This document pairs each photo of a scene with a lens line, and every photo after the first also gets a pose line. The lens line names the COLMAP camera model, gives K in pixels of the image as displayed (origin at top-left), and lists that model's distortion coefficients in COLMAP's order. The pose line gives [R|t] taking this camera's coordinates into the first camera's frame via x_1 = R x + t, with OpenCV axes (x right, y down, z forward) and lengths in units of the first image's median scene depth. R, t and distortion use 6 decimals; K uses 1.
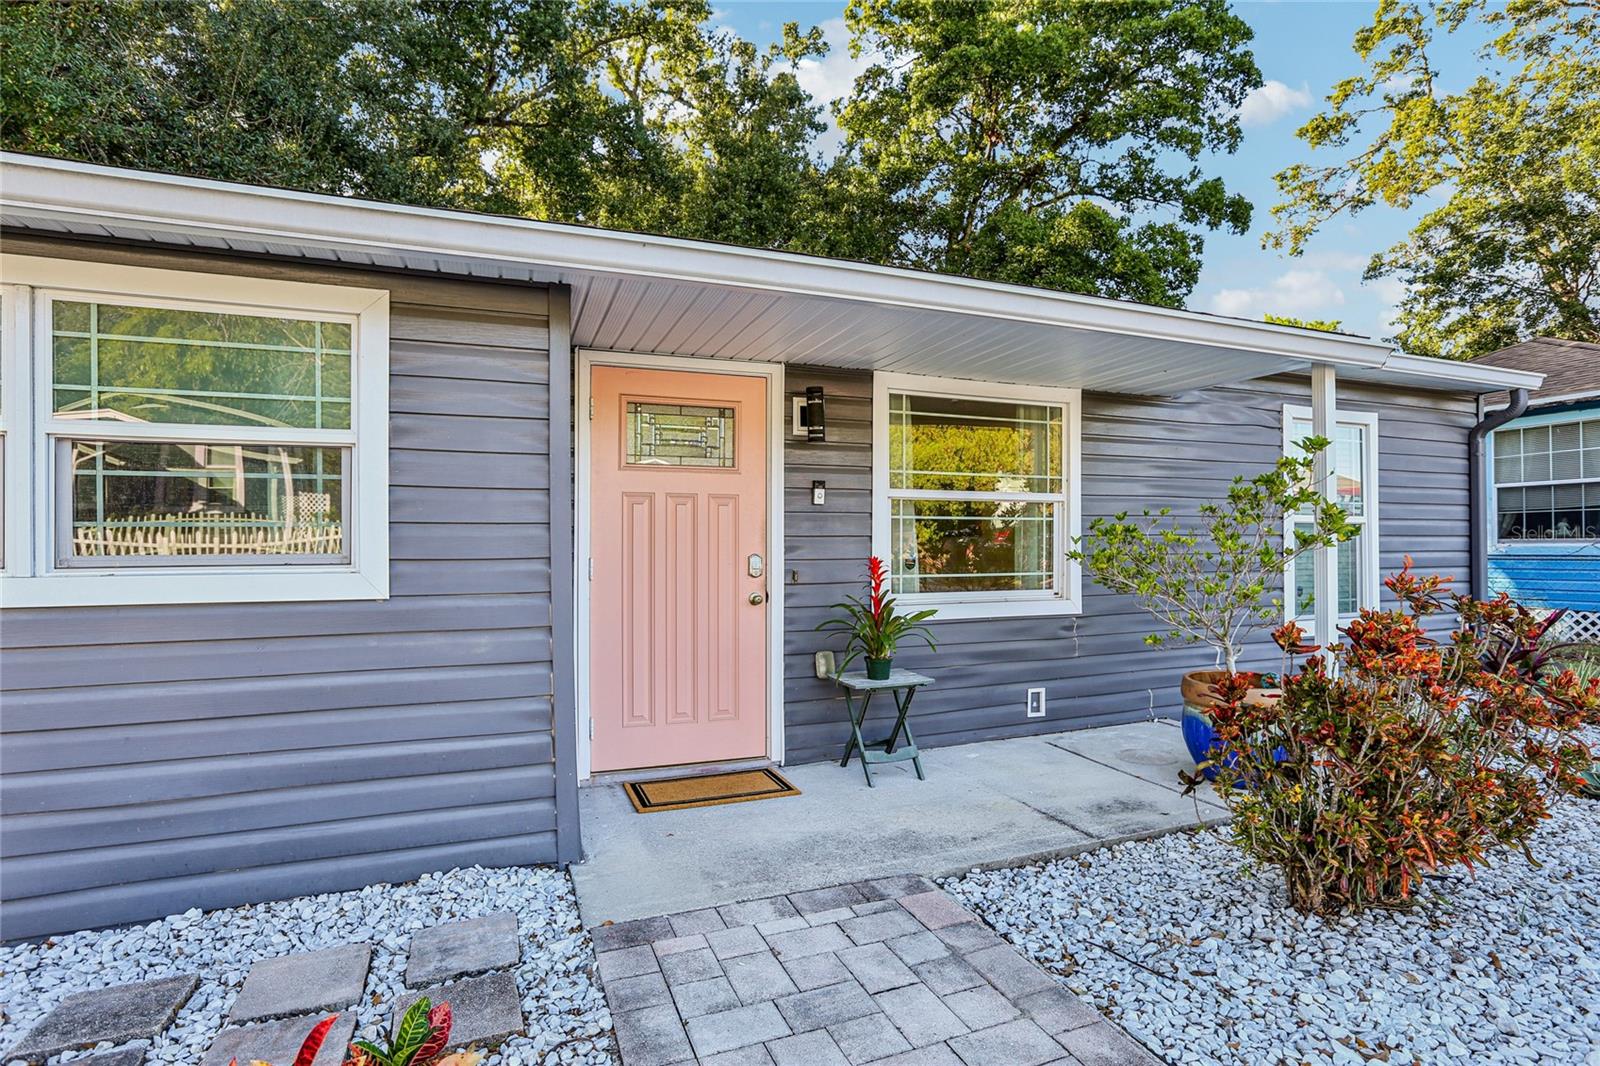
lens RADIAL K [[795.6, 0, 800.0], [0, 795.6, 533.0], [0, 0, 1]] dist [-0.035719, 0.015388]
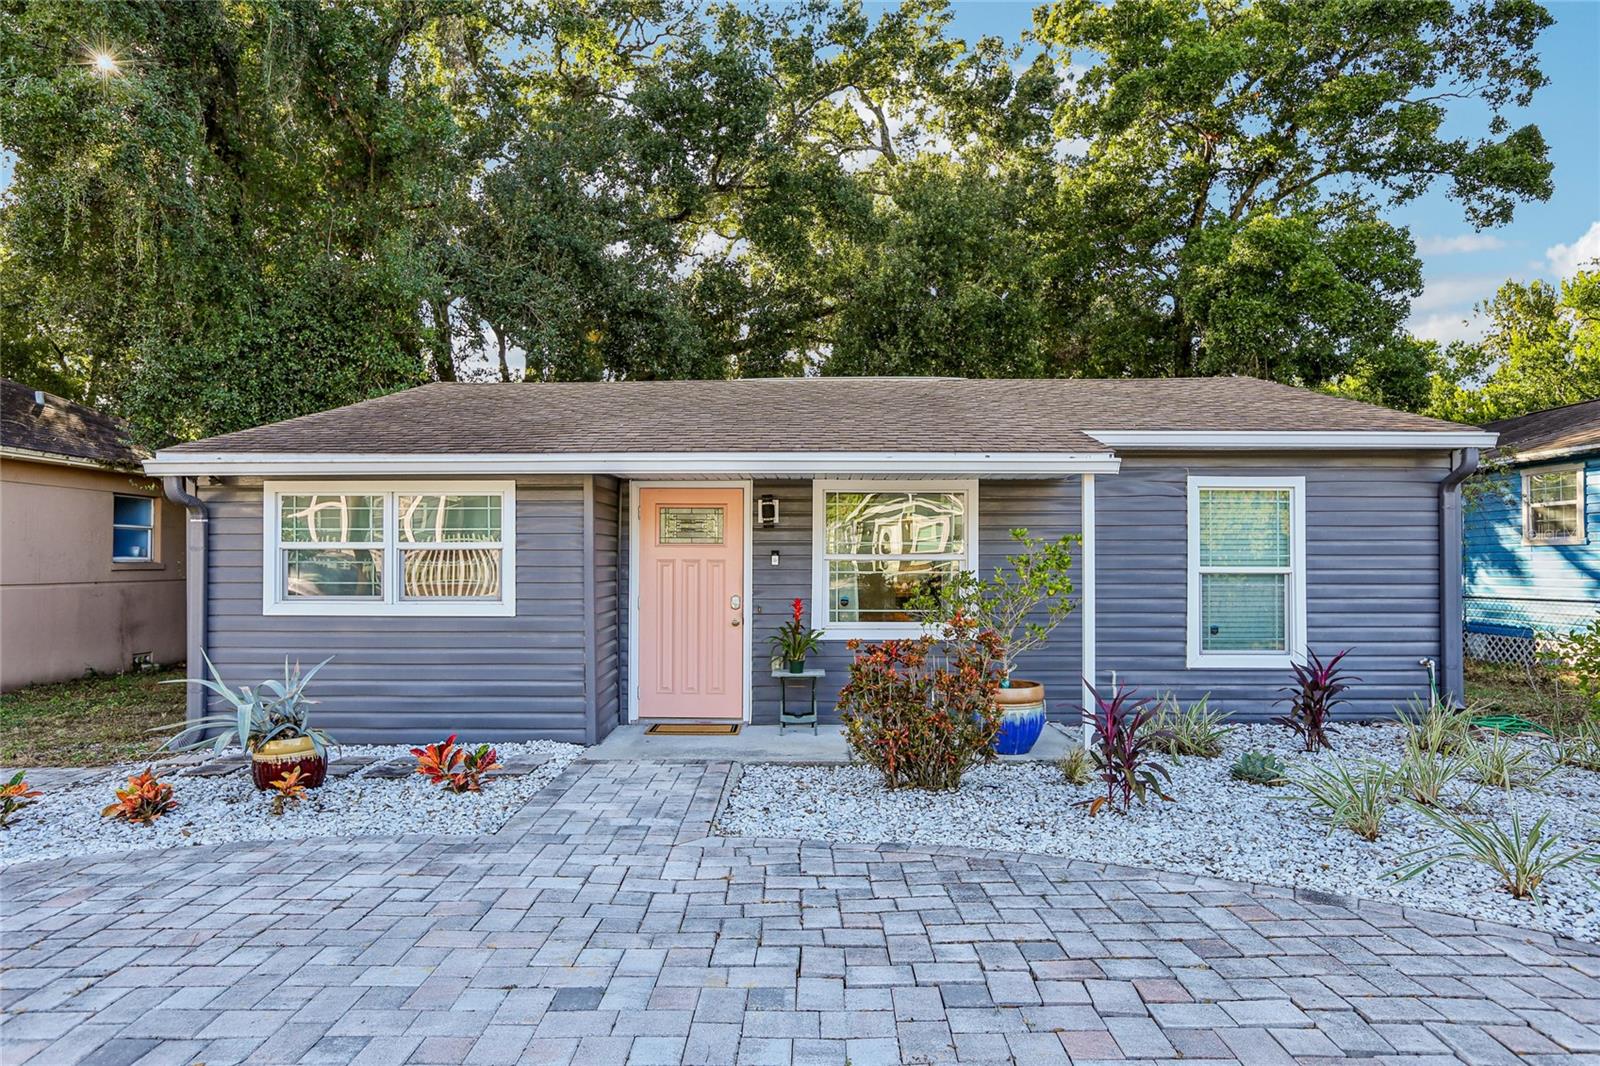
lens RADIAL K [[951.2, 0, 800.2], [0, 951.2, 547.5], [0, 0, 1]] dist [-0.040076, 0.040146]
pose [[0.929125, -0.002406, -0.369759, 0.523806], [0.002079, 0.999997, -0.001283, -0.046165], [0.369761, 0.000423, 0.929127, -0.516905]]
